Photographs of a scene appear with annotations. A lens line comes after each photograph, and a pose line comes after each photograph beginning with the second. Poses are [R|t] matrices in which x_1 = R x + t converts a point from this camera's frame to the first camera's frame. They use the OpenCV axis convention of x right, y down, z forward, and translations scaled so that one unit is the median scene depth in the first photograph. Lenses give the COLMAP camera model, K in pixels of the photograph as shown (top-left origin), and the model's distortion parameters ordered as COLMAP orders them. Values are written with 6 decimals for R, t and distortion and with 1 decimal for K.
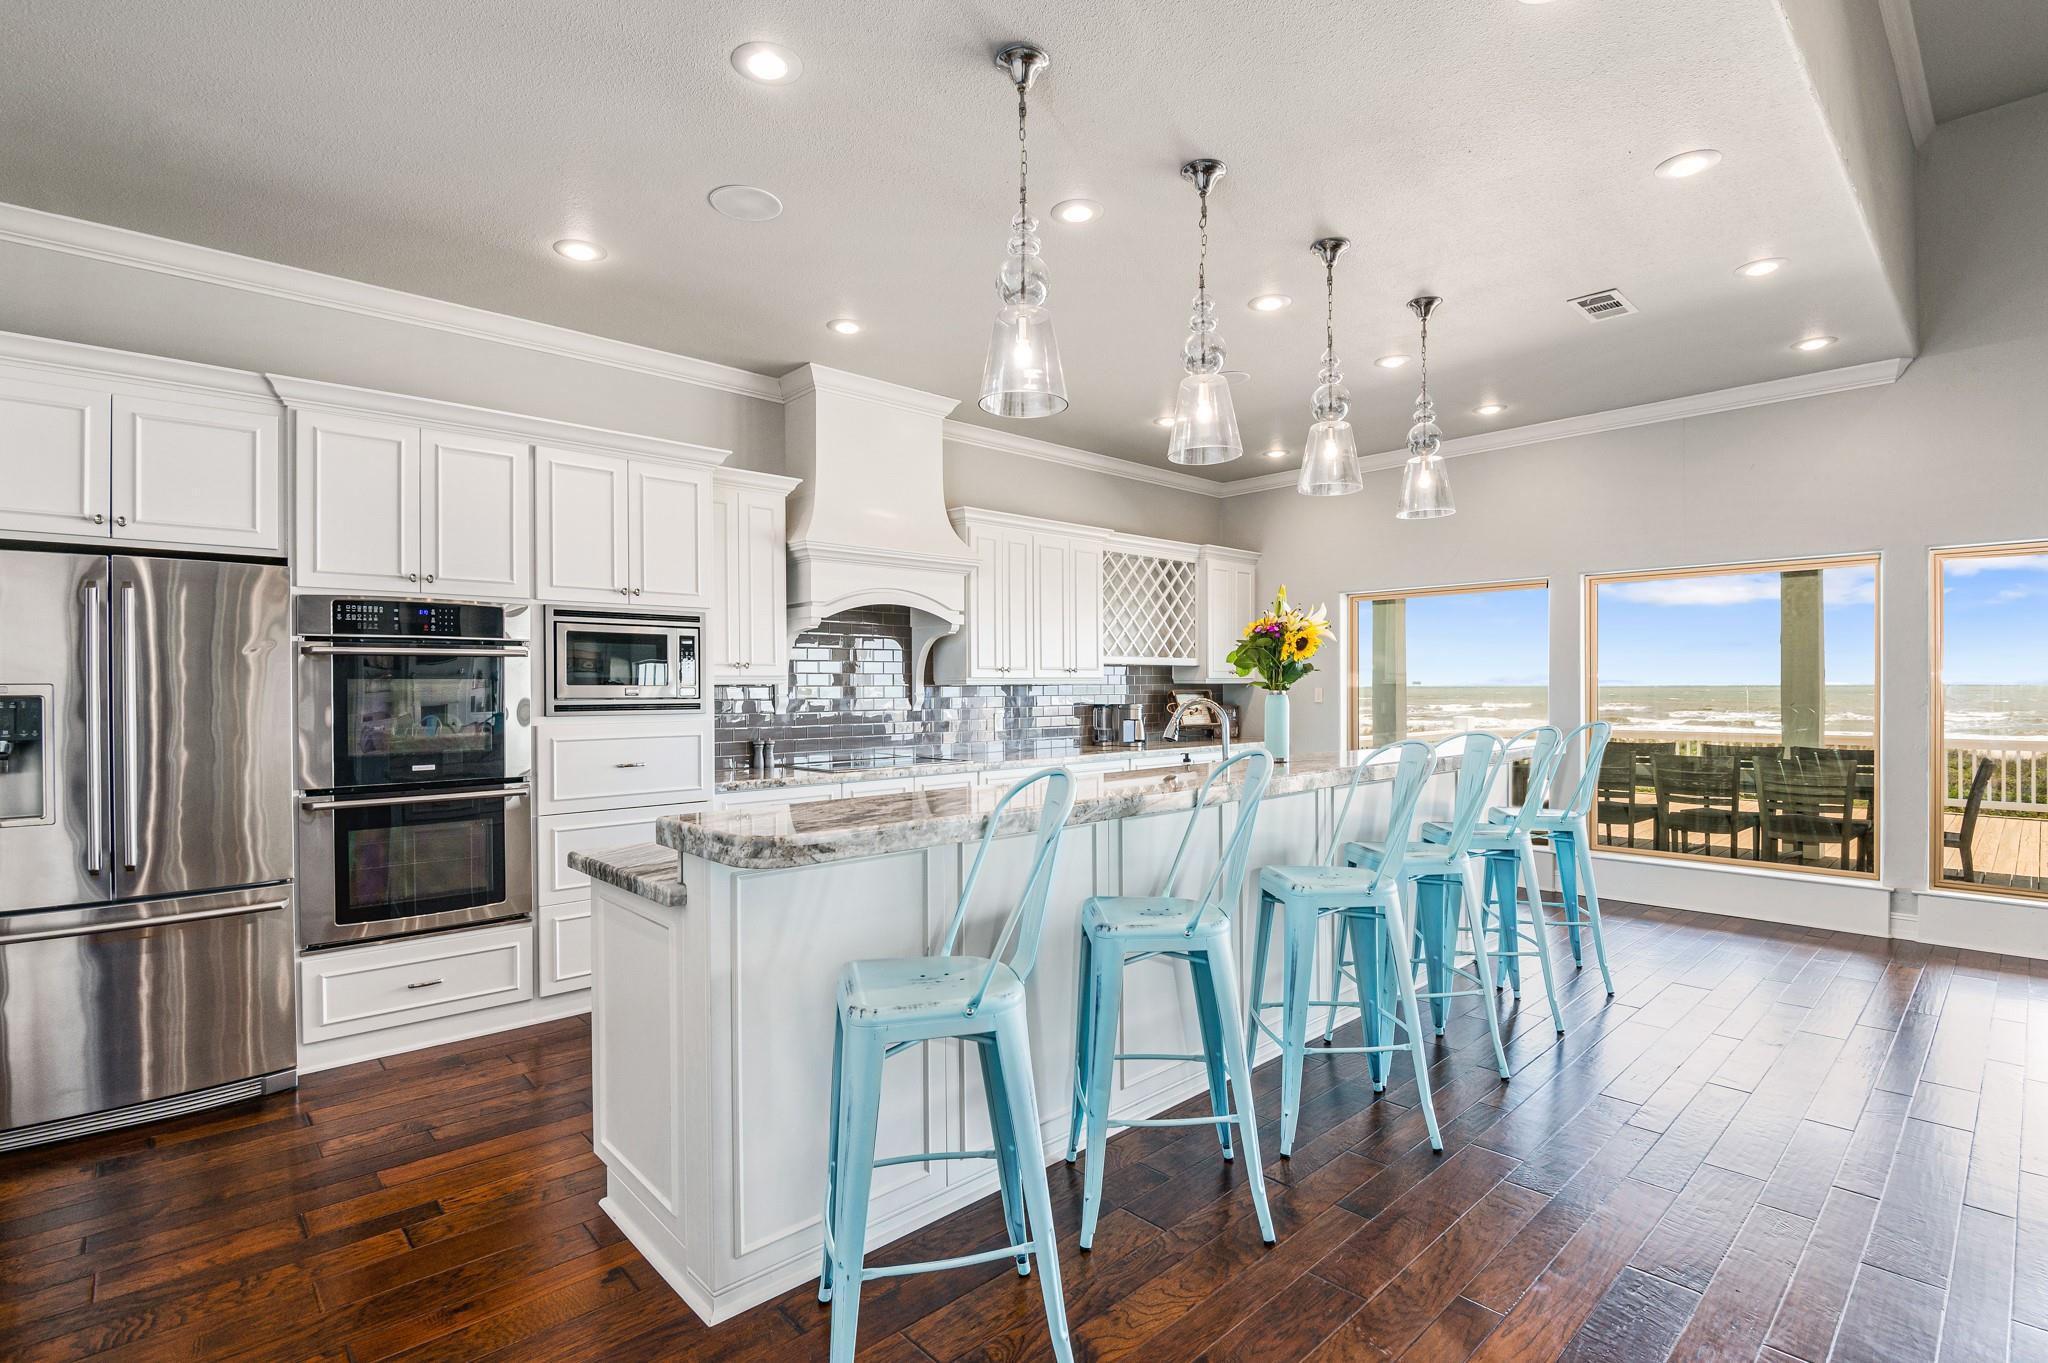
lens RADIAL K [[966.2, 0, 1021.1], [0, 966.2, 683.9], [0, 0, 1]] dist [0.002070, -0.012583]
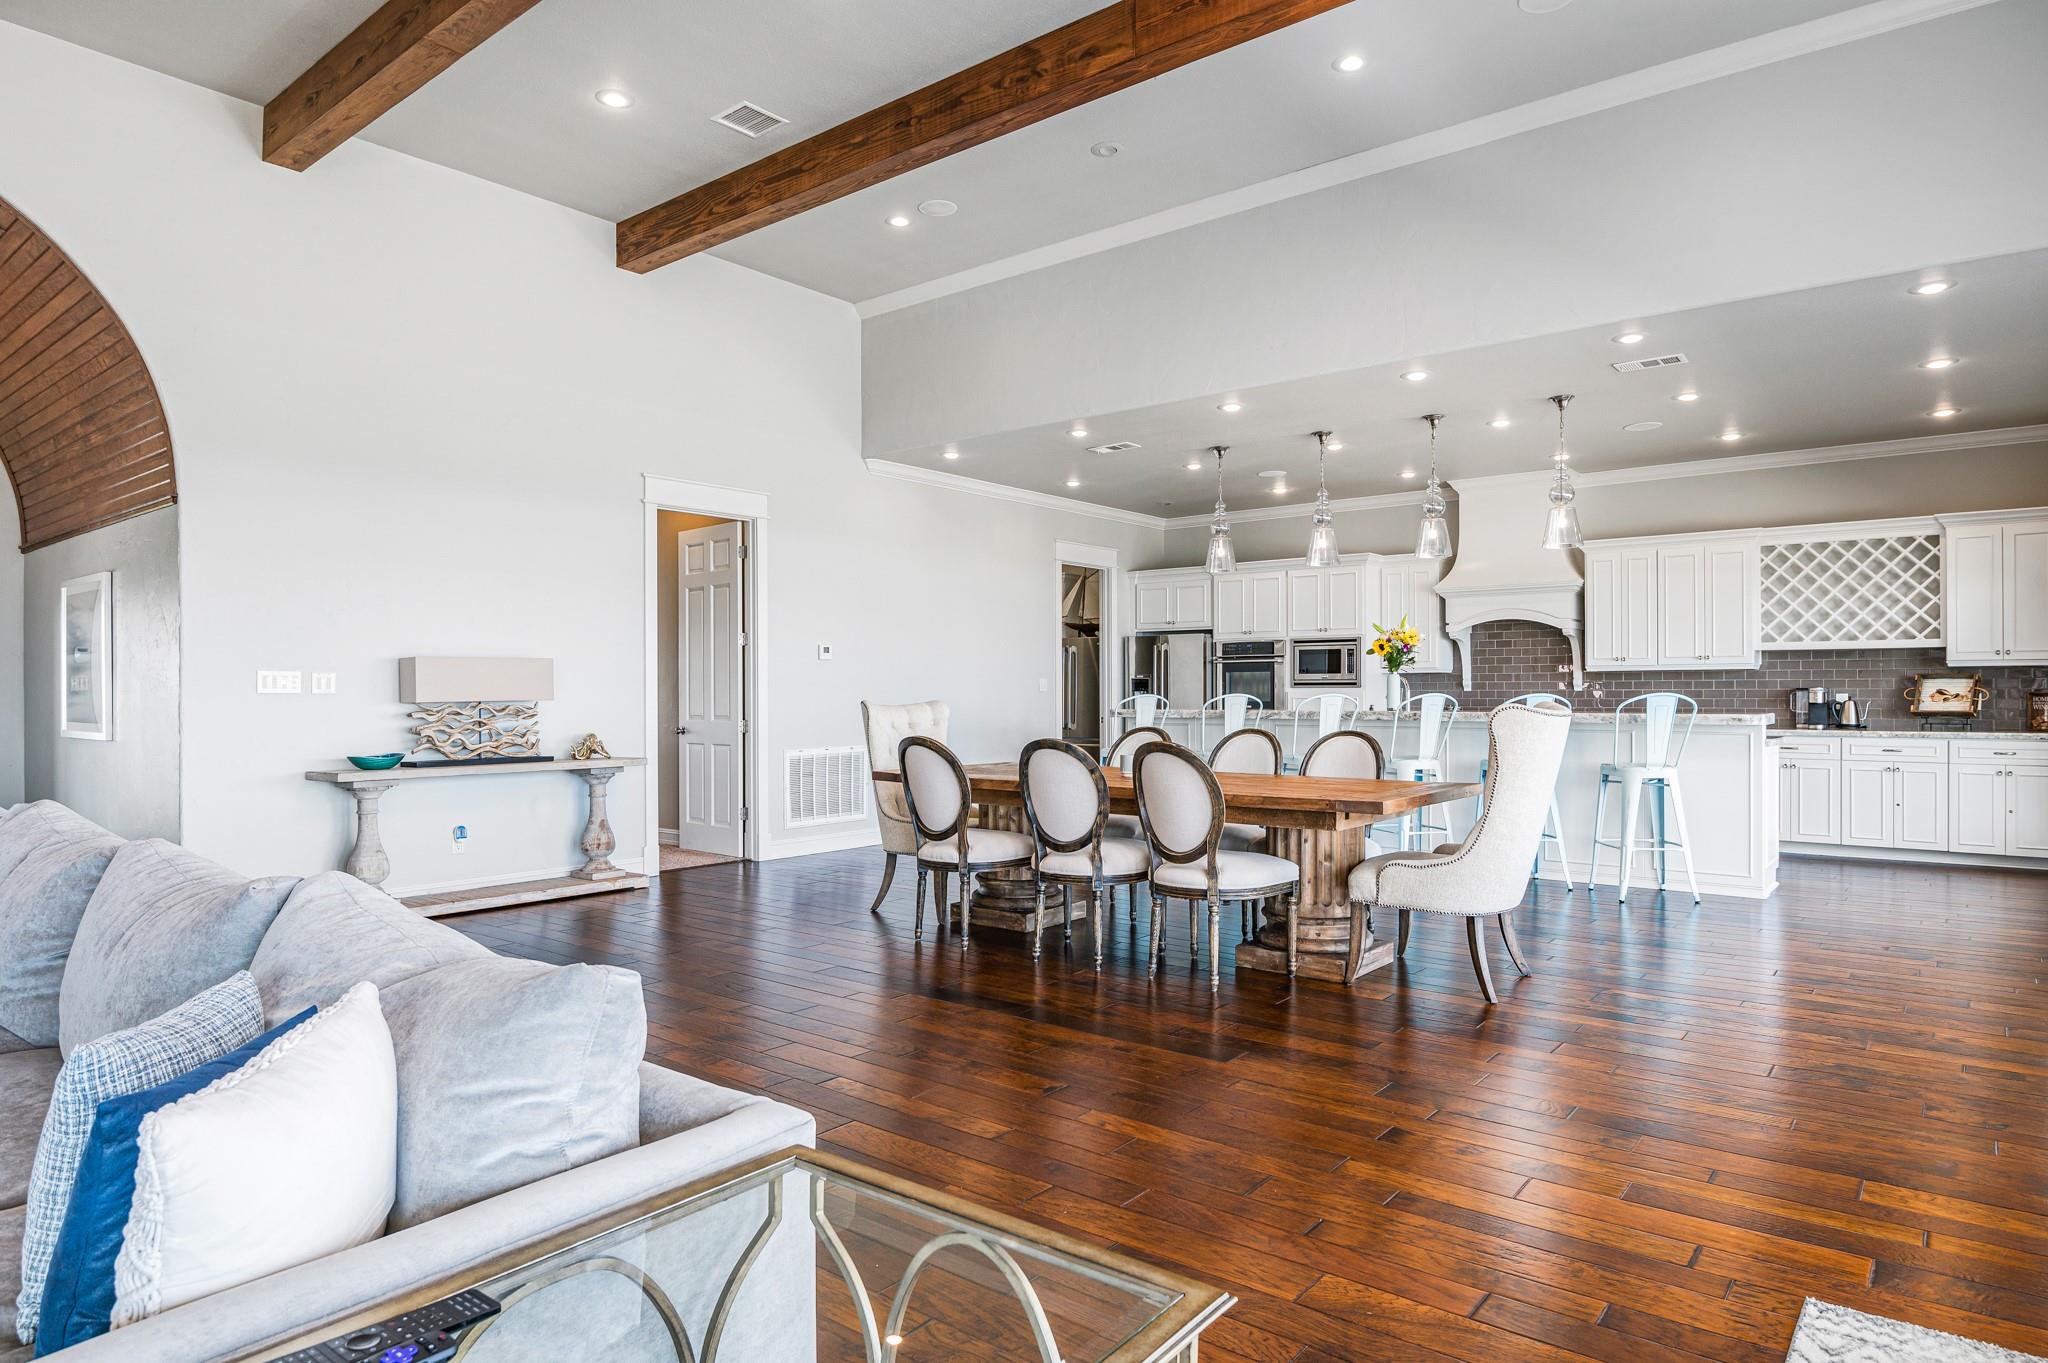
lens RADIAL K [[1193.3, 0, 1023.4], [0, 1193.3, 687.4], [0, 0, 1]] dist [-0.001564, -0.025731]
pose [[0.150458, 0.001130, -0.988616, 2.087781], [0.004958, 0.999986, 0.001898, 0.023446], [0.988604, -0.005187, 0.150450, -0.053159]]
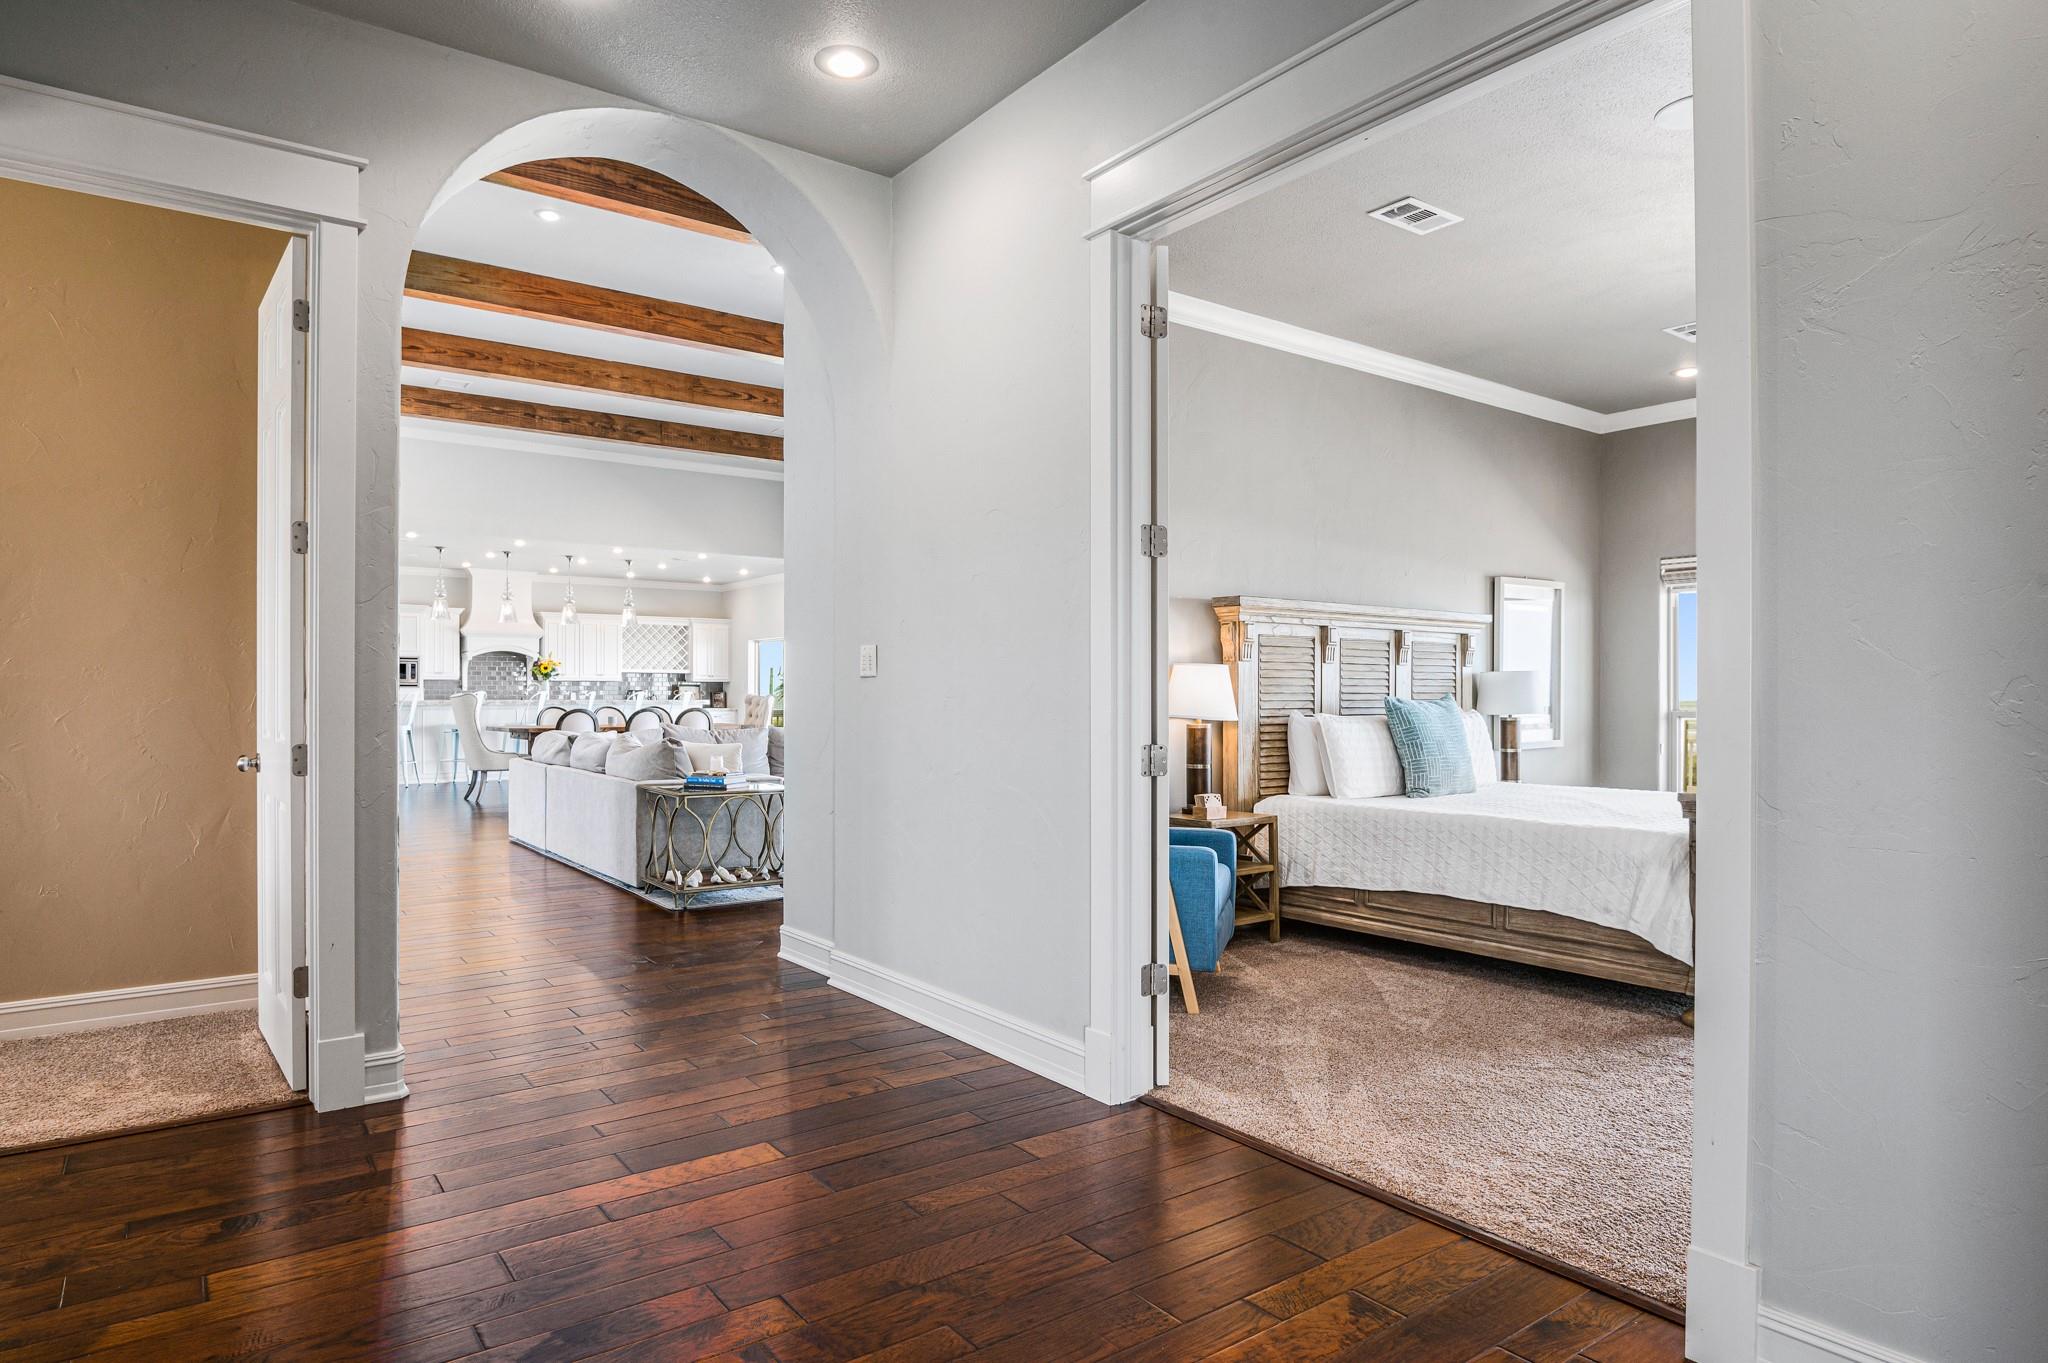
lens RADIAL K [[1162.1, 0, 1025.4], [0, 1162.1, 691.2], [0, 0, 1]] dist [-0.001849, -0.000522]
pose [[0.994900, 0.006818, -0.100639, 2.175542], [-0.006714, 0.999977, 0.001373, 0.024220], [0.100646, -0.000690, 0.994922, -2.780946]]
